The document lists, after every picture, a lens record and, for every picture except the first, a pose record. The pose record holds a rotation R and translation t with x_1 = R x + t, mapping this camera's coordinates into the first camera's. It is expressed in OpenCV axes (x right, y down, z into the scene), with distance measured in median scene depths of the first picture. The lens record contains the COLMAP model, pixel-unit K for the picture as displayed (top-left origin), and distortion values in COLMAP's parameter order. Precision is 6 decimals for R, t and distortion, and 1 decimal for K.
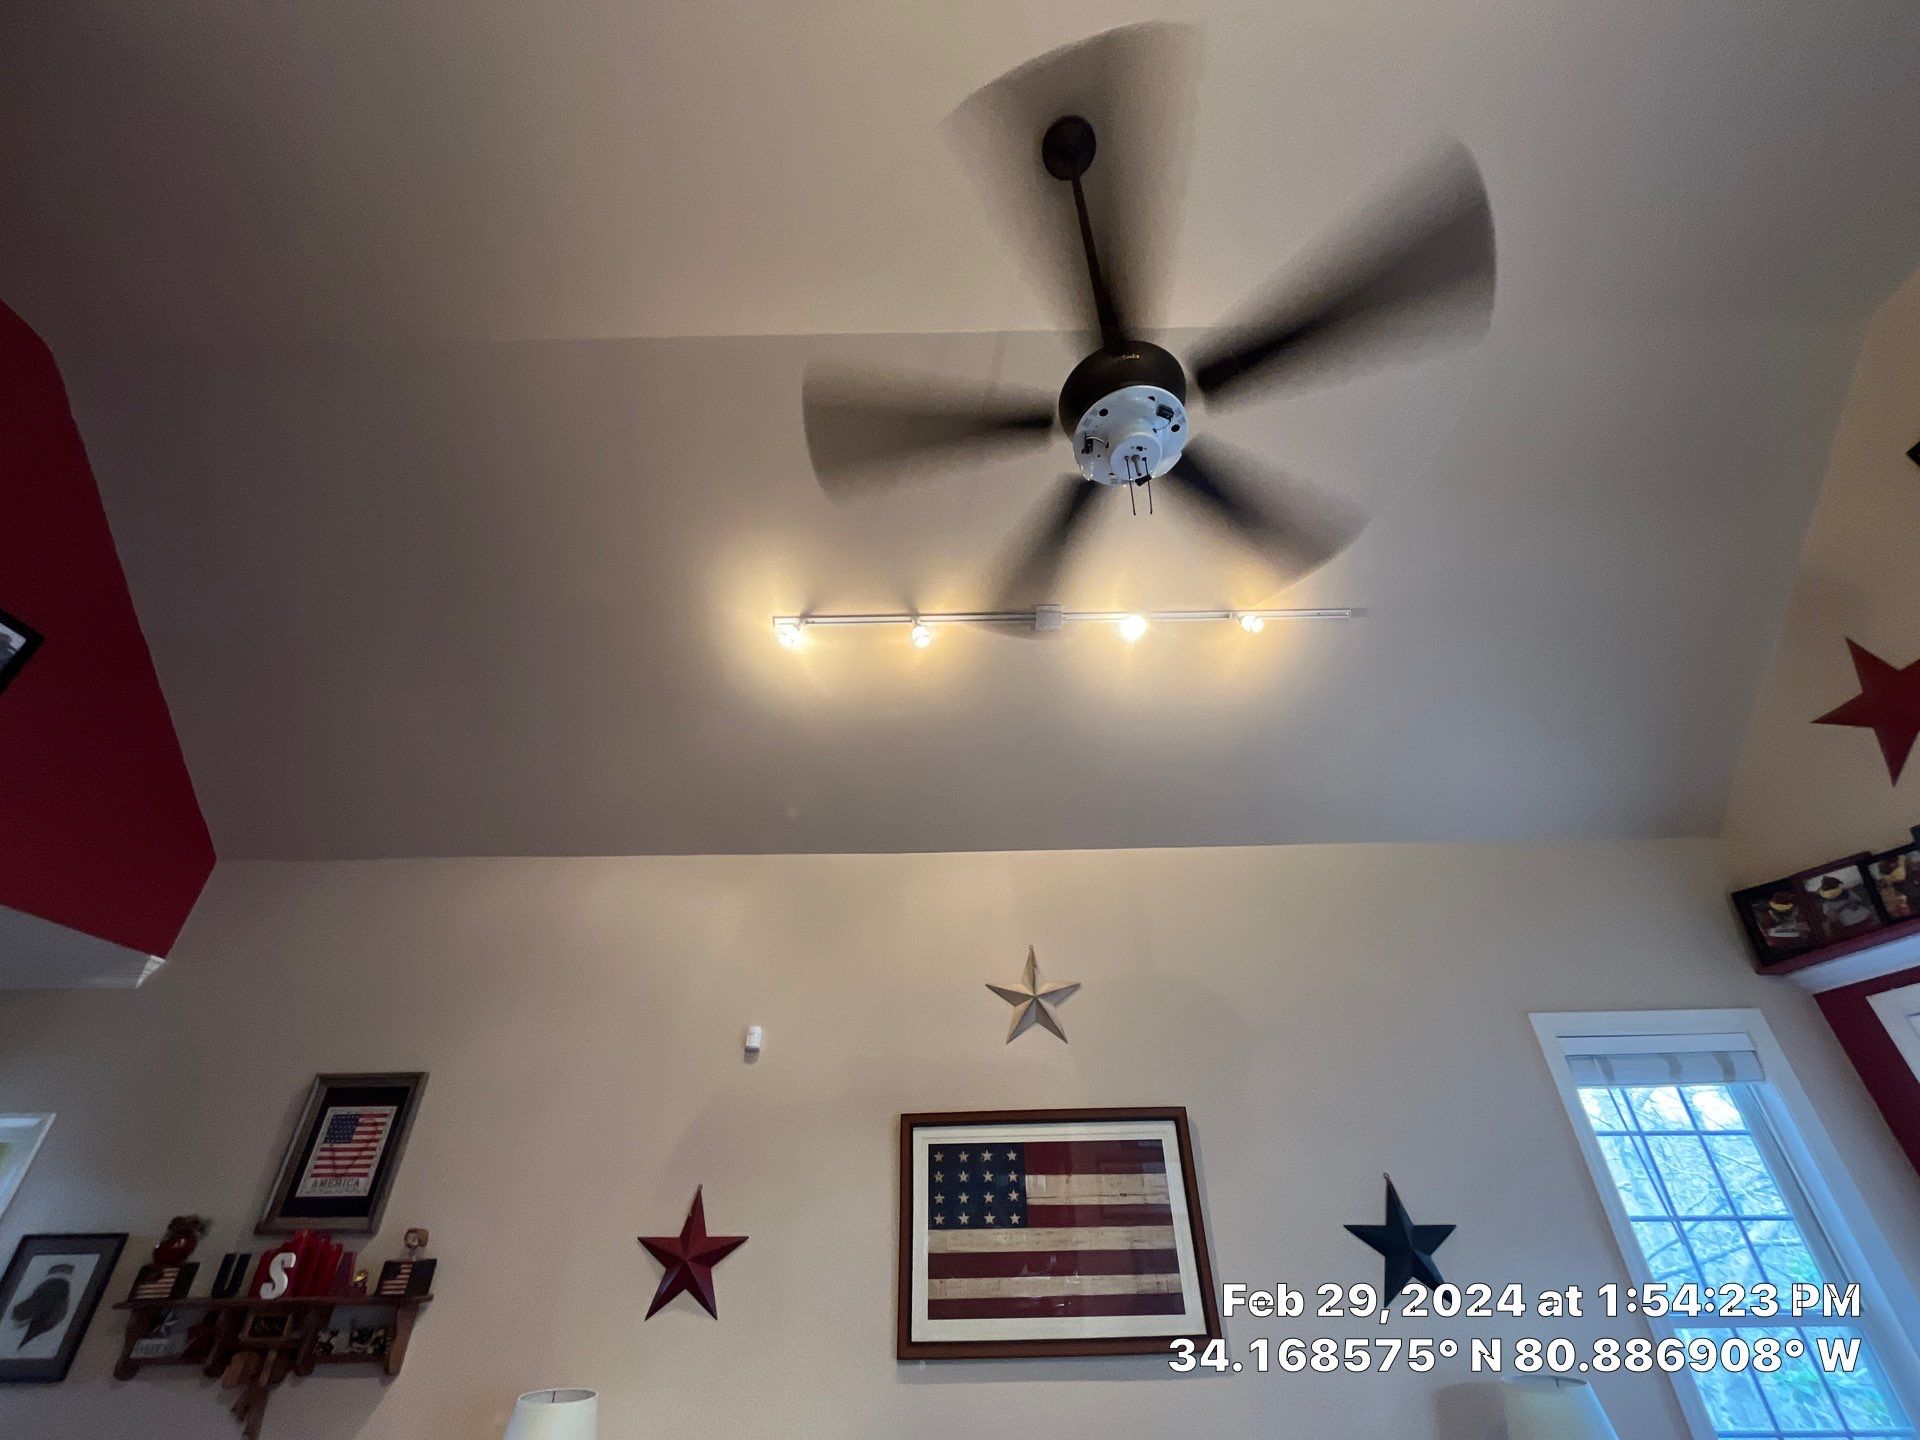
lens RADIAL K [[778.3, 0, 961.0], [0, 778.3, 711.2], [0, 0, 1]] dist [-0.001326, 0.000271]
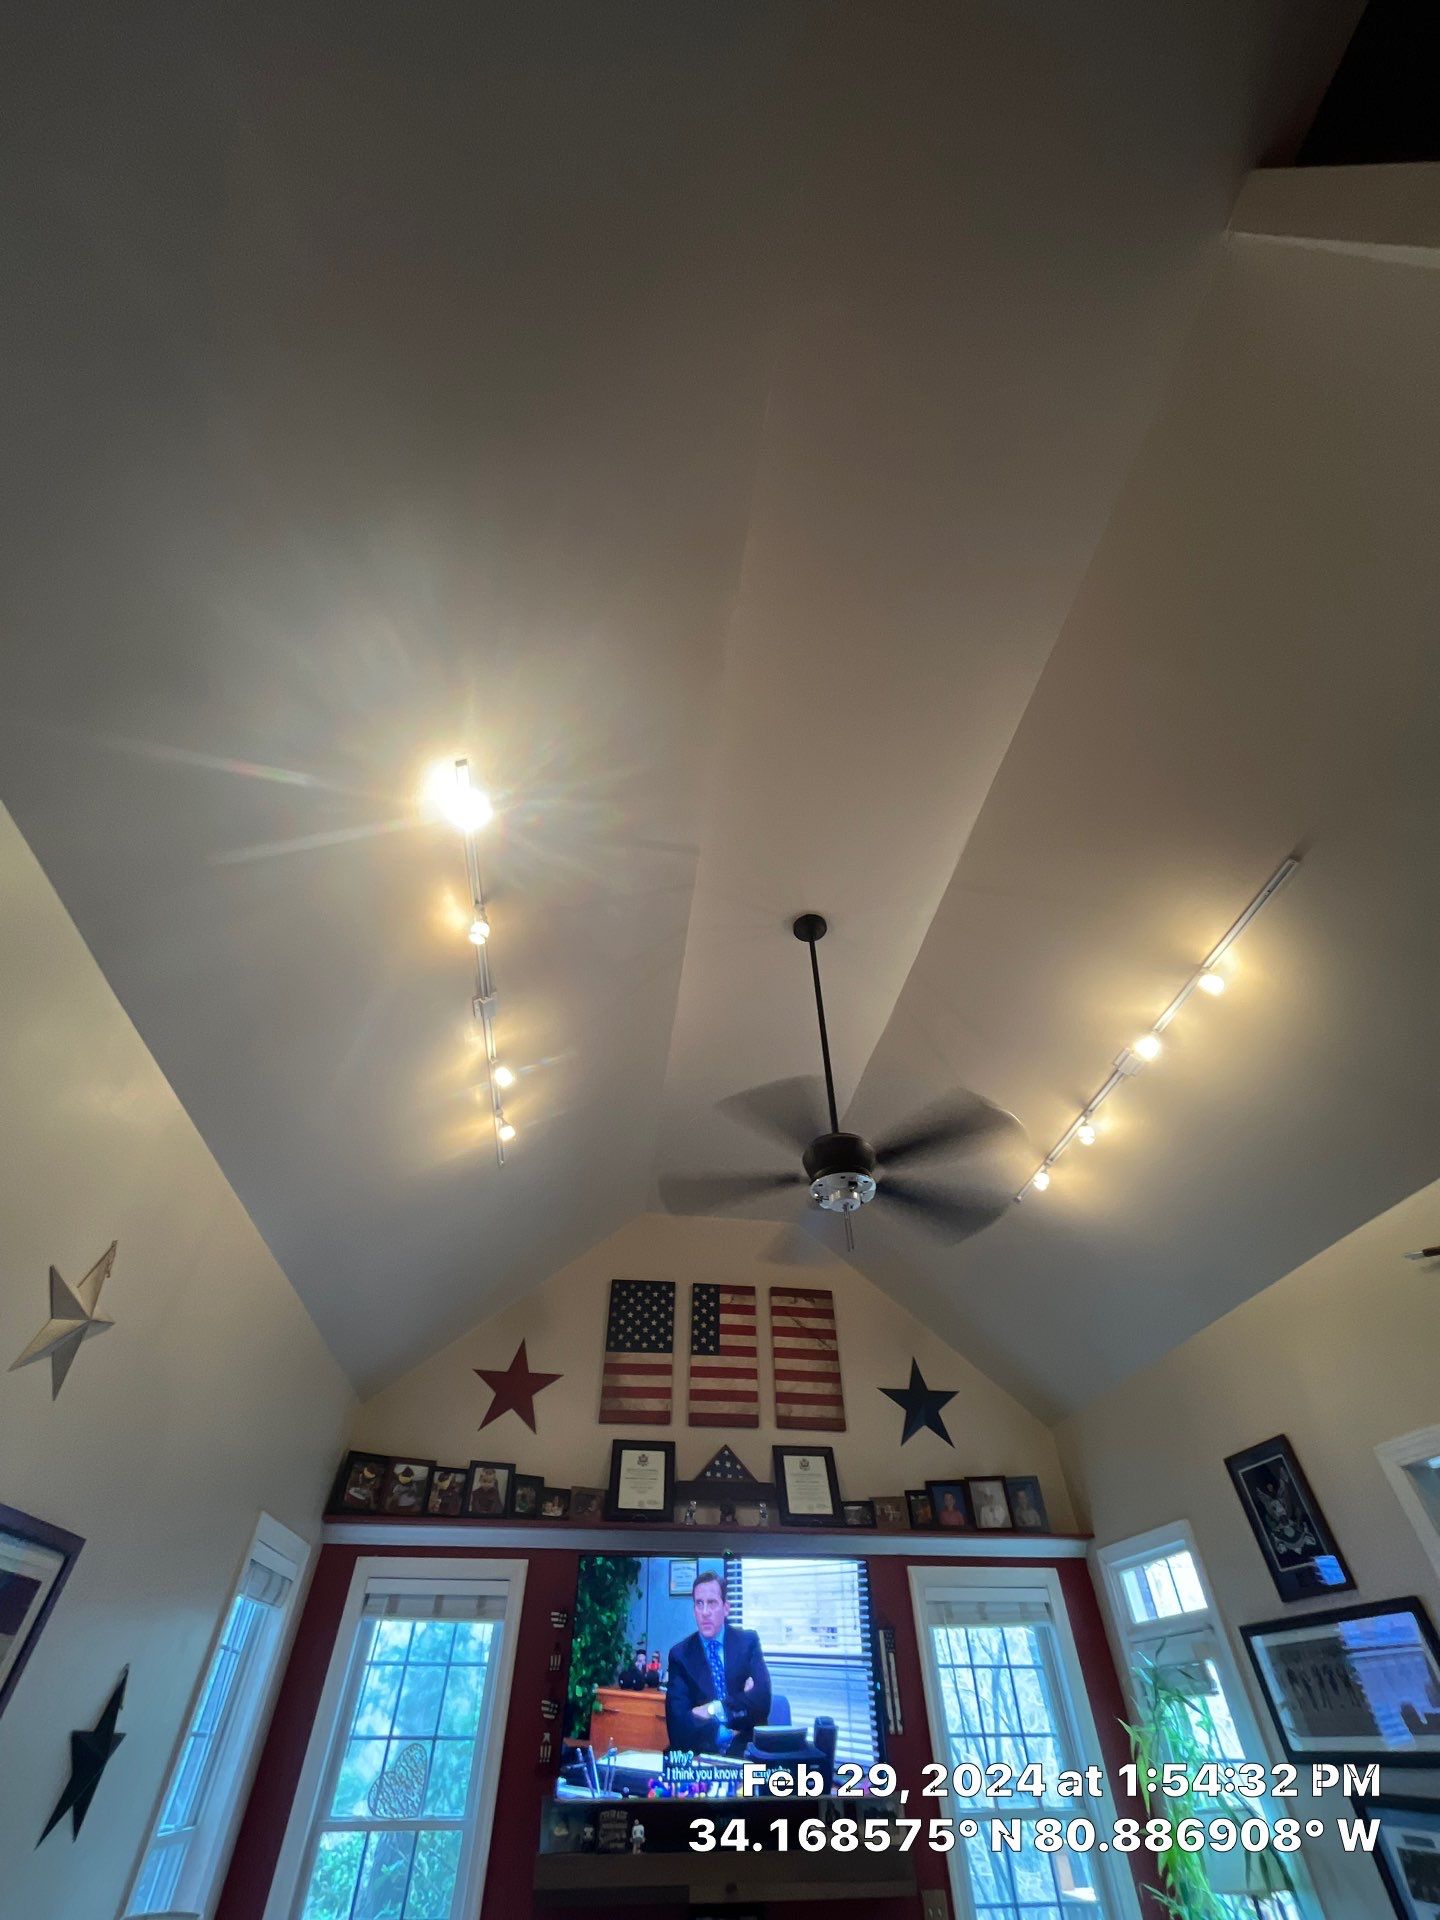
lens RADIAL K [[778.3, 0, 718.5], [0, 778.3, 956.8], [0, 0, 1]] dist [-0.001326, 0.000271]
pose [[-0.149571, 0.712322, 0.685730, -0.708774], [-0.547717, 0.517710, -0.657254, 0.371898], [-0.823186, -0.473892, 0.312716, 0.525198]]
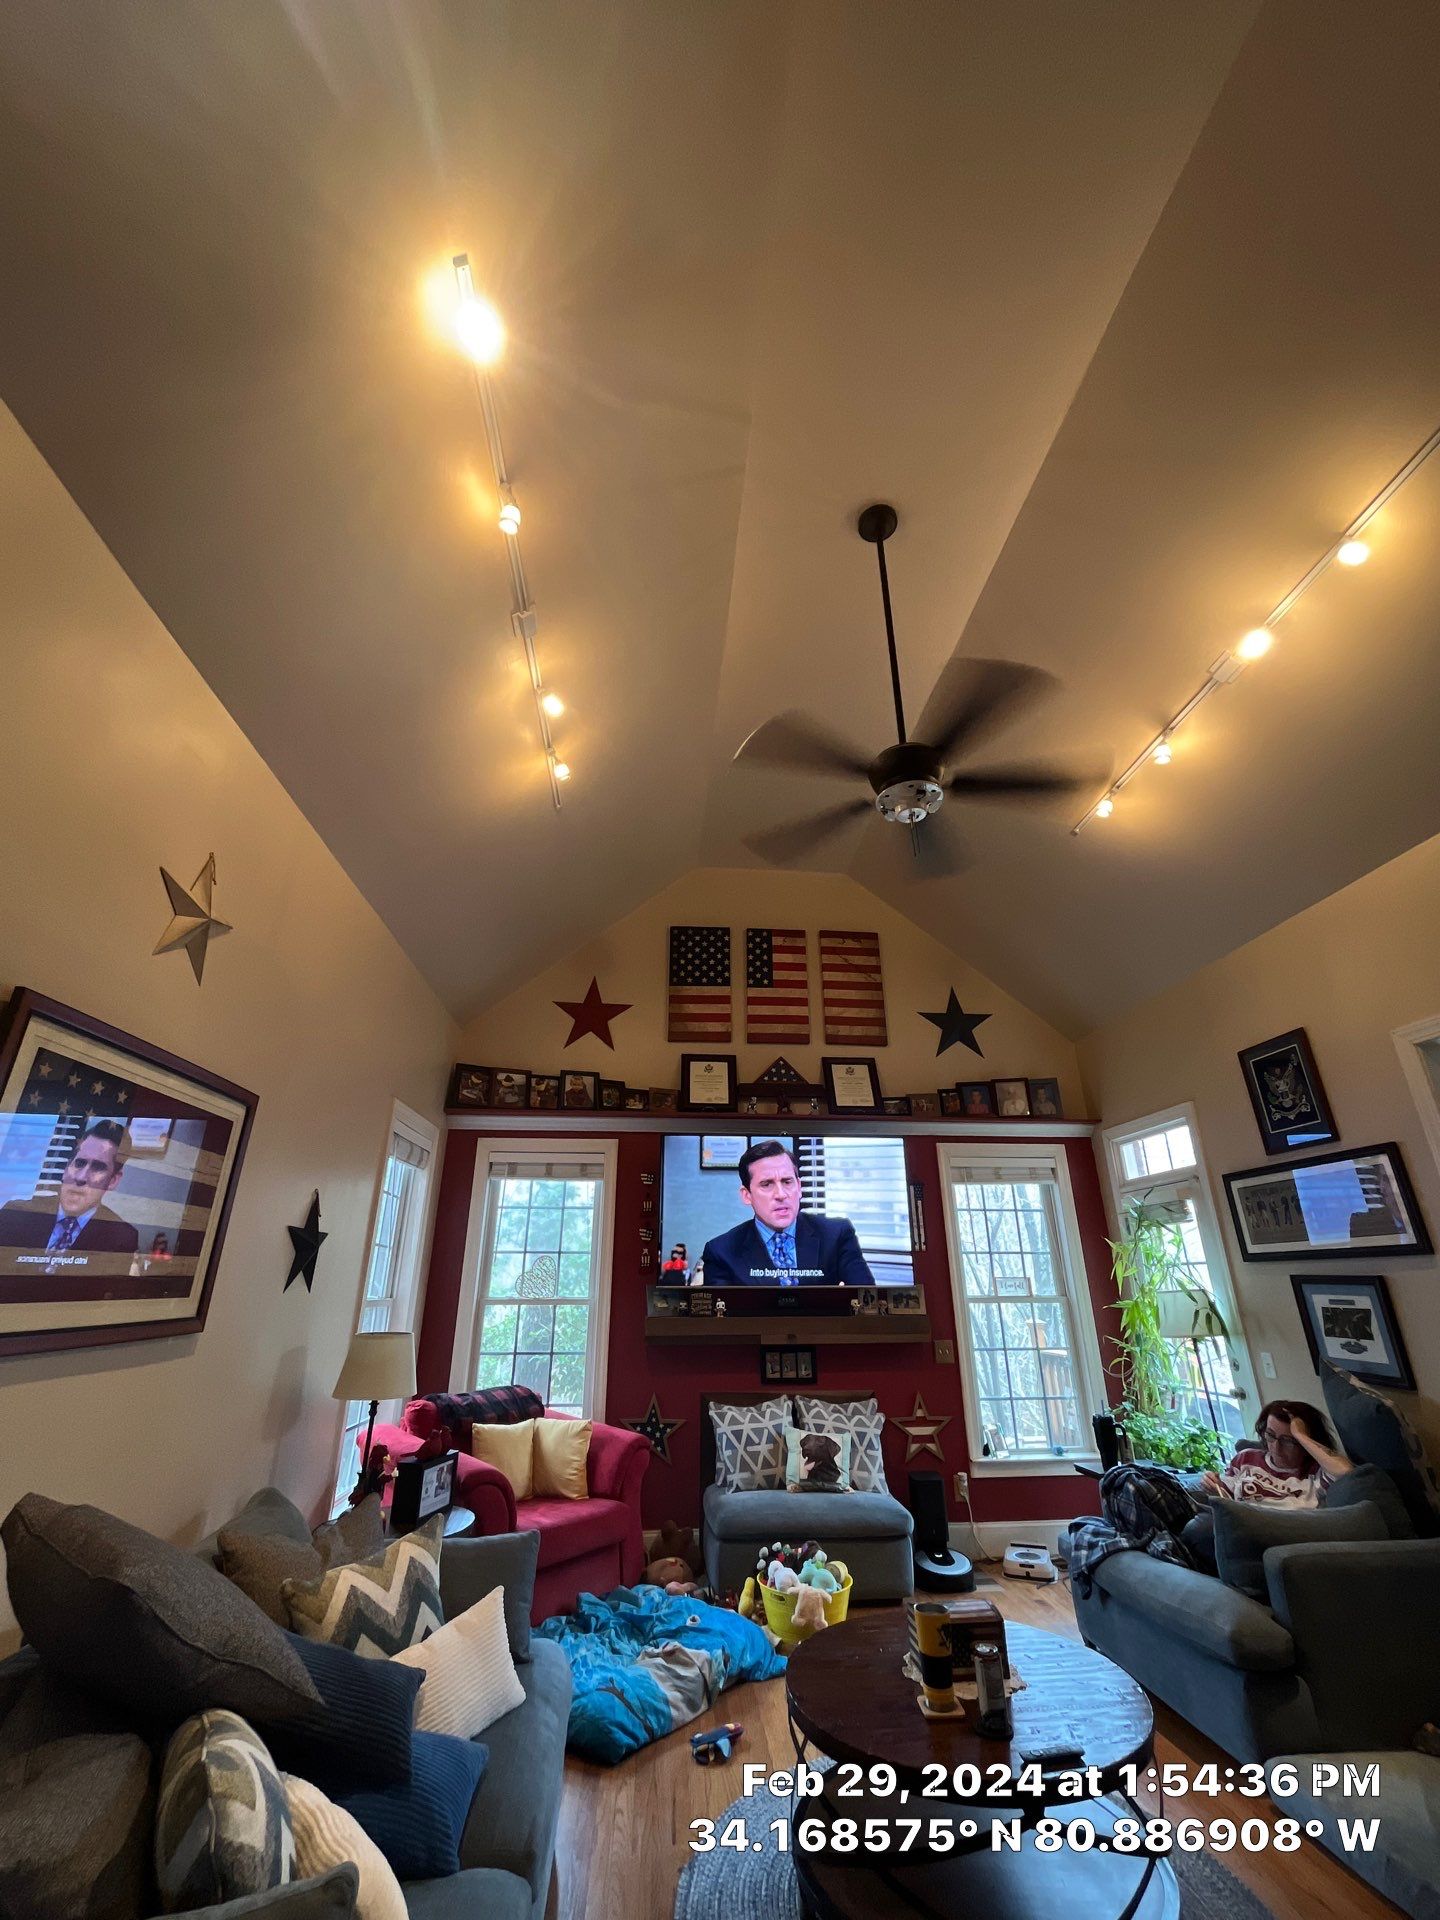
lens RADIAL K [[778.3, 0, 717.6], [0, 778.3, 956.5], [0, 0, 1]] dist [-0.001326, 0.000271]
pose [[-0.094403, 0.400114, 0.911590, -0.632702], [-0.552929, 0.740385, -0.382230, 0.435892], [-0.827863, -0.540128, 0.151340, 0.510650]]
